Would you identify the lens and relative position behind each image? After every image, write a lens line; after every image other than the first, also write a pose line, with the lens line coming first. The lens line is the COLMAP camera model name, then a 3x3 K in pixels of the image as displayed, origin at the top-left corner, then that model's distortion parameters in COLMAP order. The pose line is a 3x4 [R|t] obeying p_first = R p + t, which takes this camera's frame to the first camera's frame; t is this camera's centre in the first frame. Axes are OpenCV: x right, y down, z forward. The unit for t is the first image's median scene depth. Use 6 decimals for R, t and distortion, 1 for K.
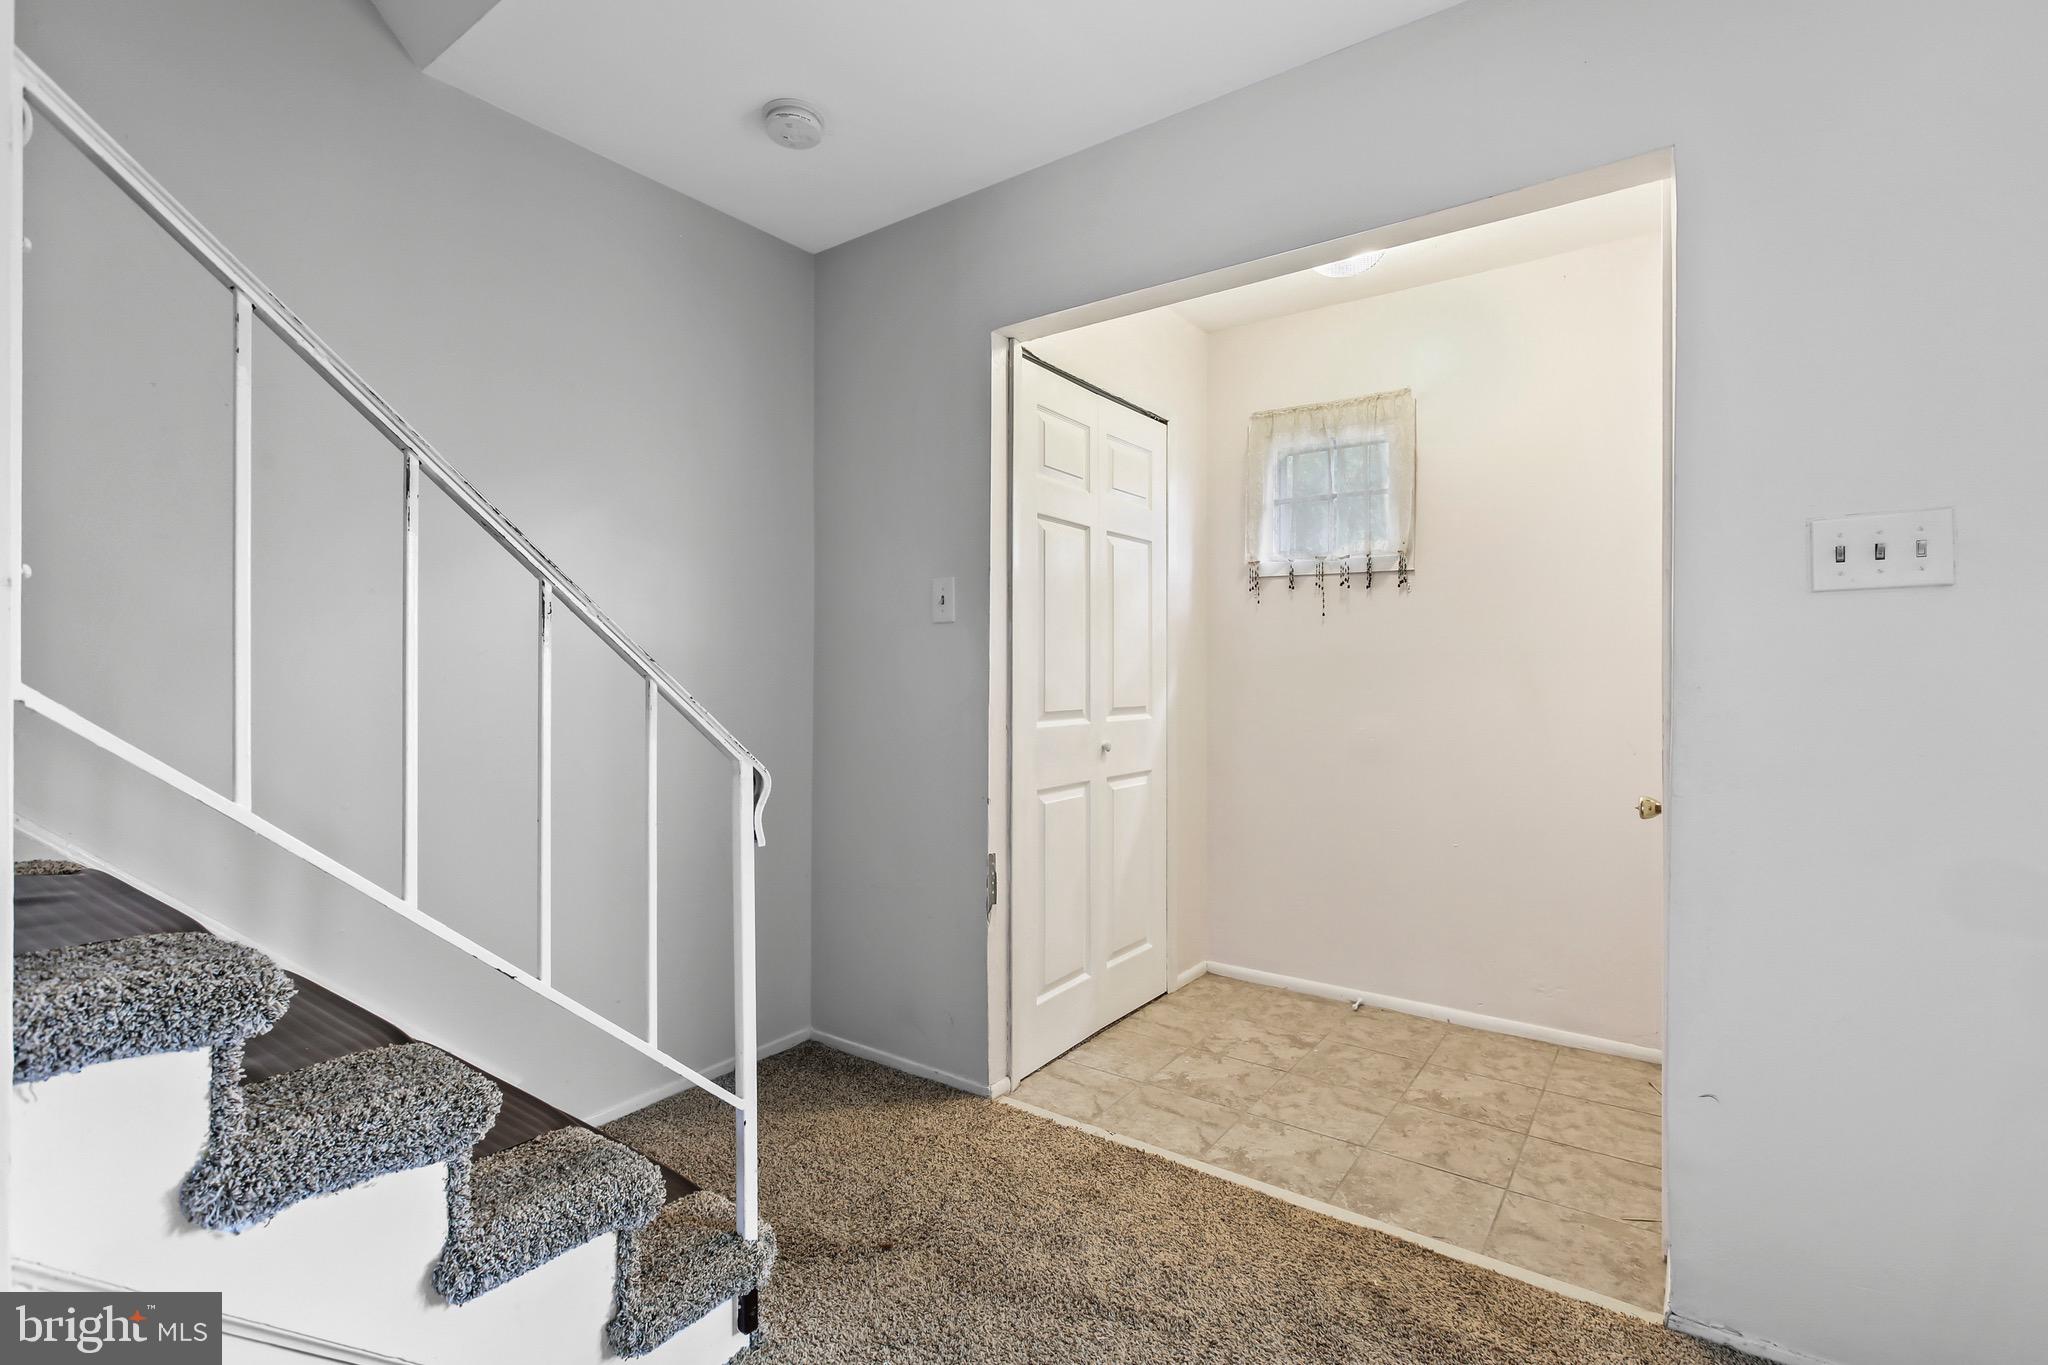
lens RADIAL K [[915.8, 0, 1041.9], [0, 915.8, 679.4], [0, 0, 1]] dist [-0.002020, 0.001000]
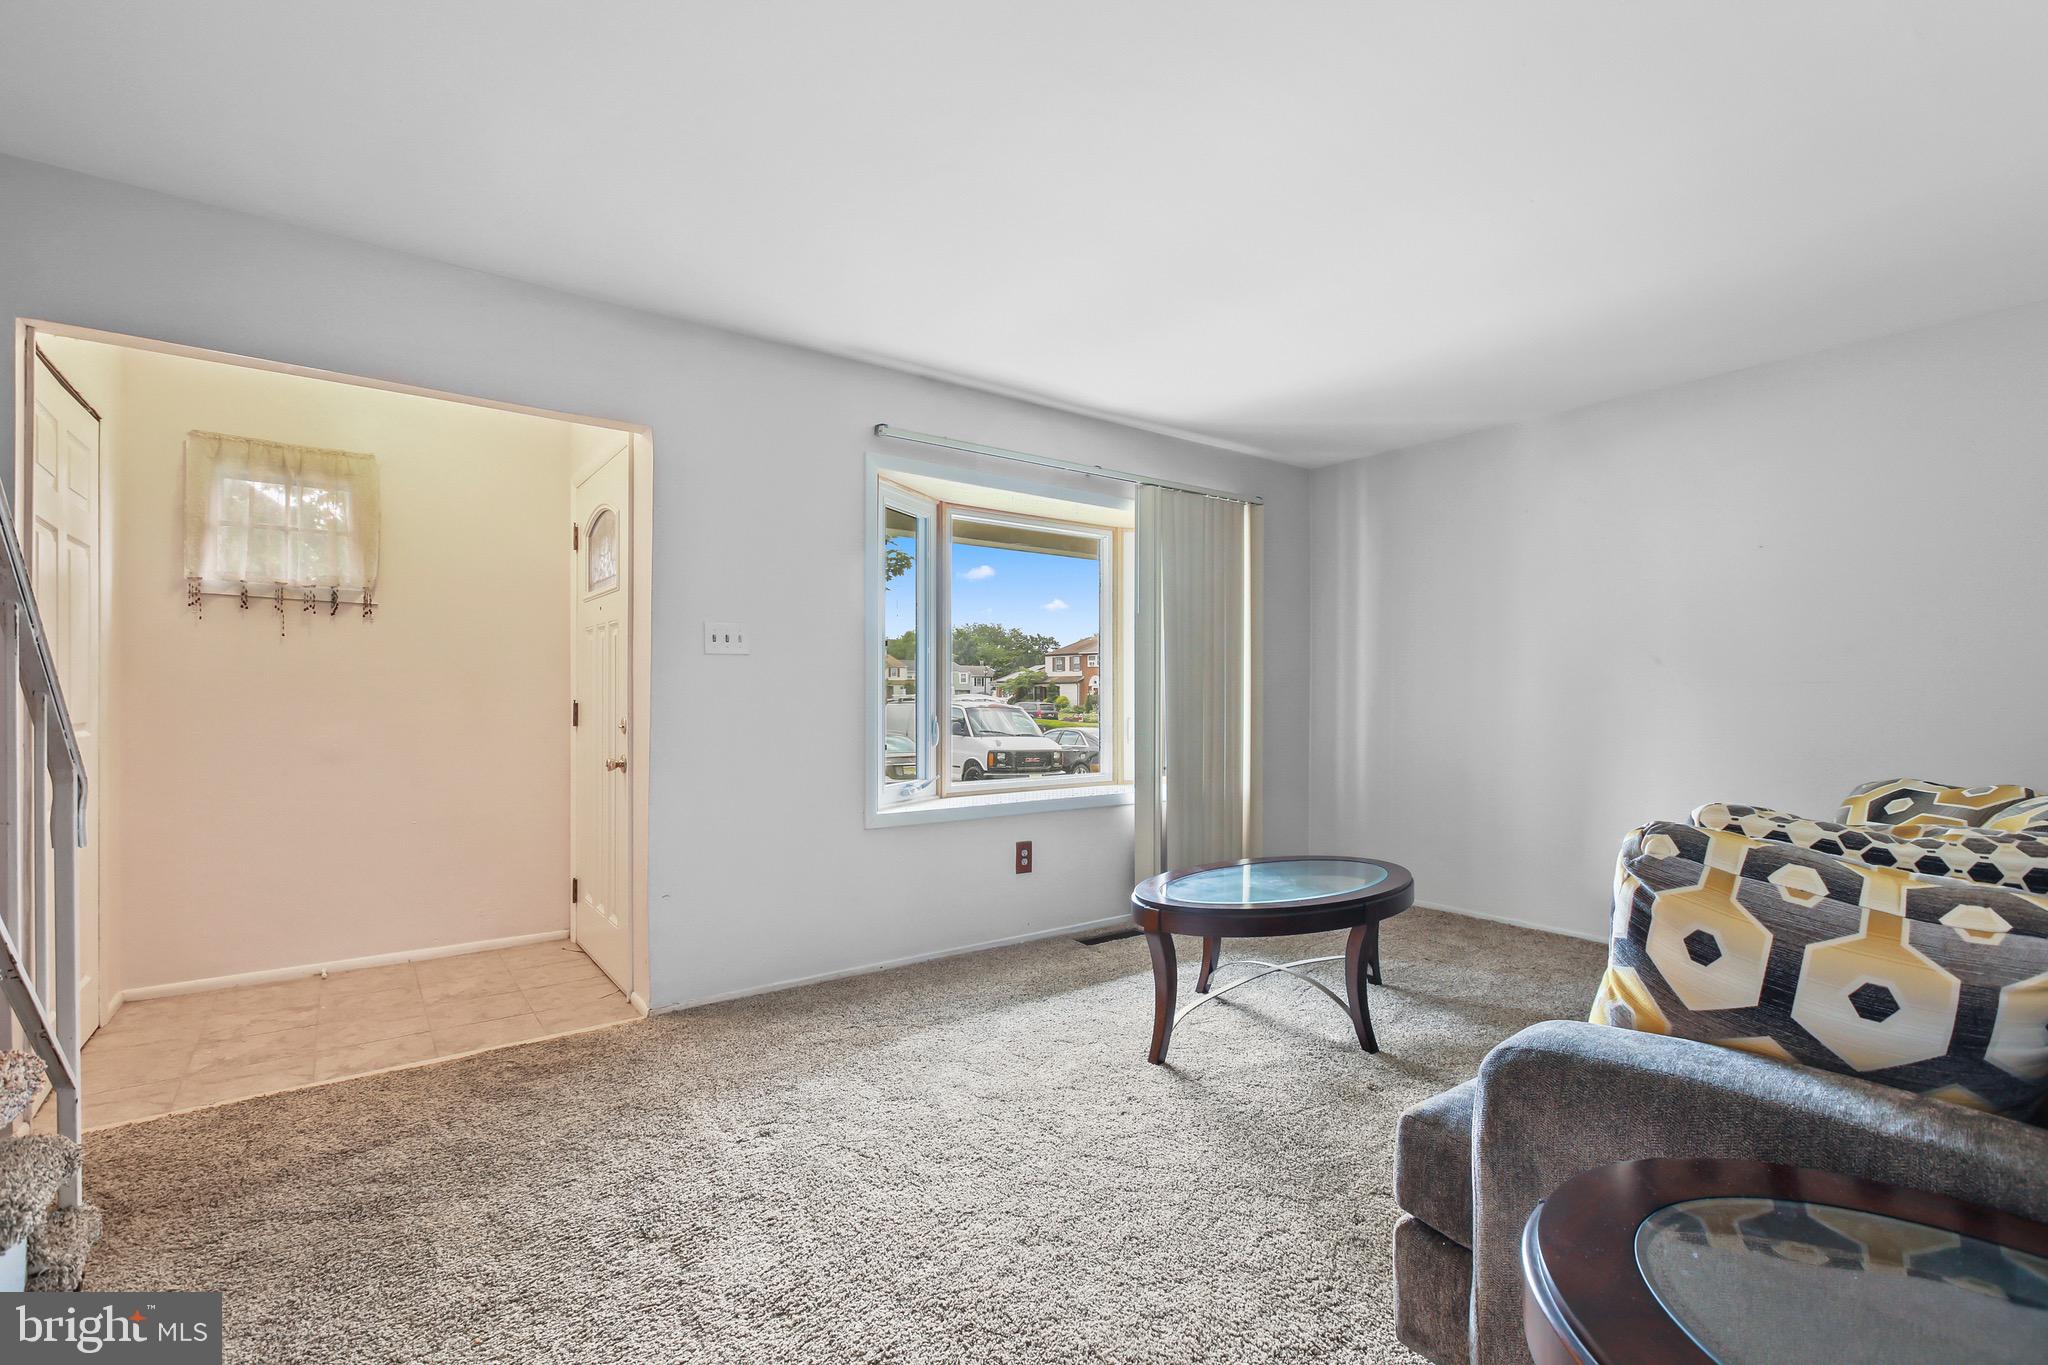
lens RADIAL K [[915.8, 0, 1041.9], [0, 915.8, 679.4], [0, 0, 1]] dist [-0.002020, 0.001000]
pose [[0.284259, 0.014570, 0.958637, -0.604880], [0.000081, 0.999884, -0.015221, -0.000013], [-0.958748, 0.004405, 0.284225, -0.238919]]
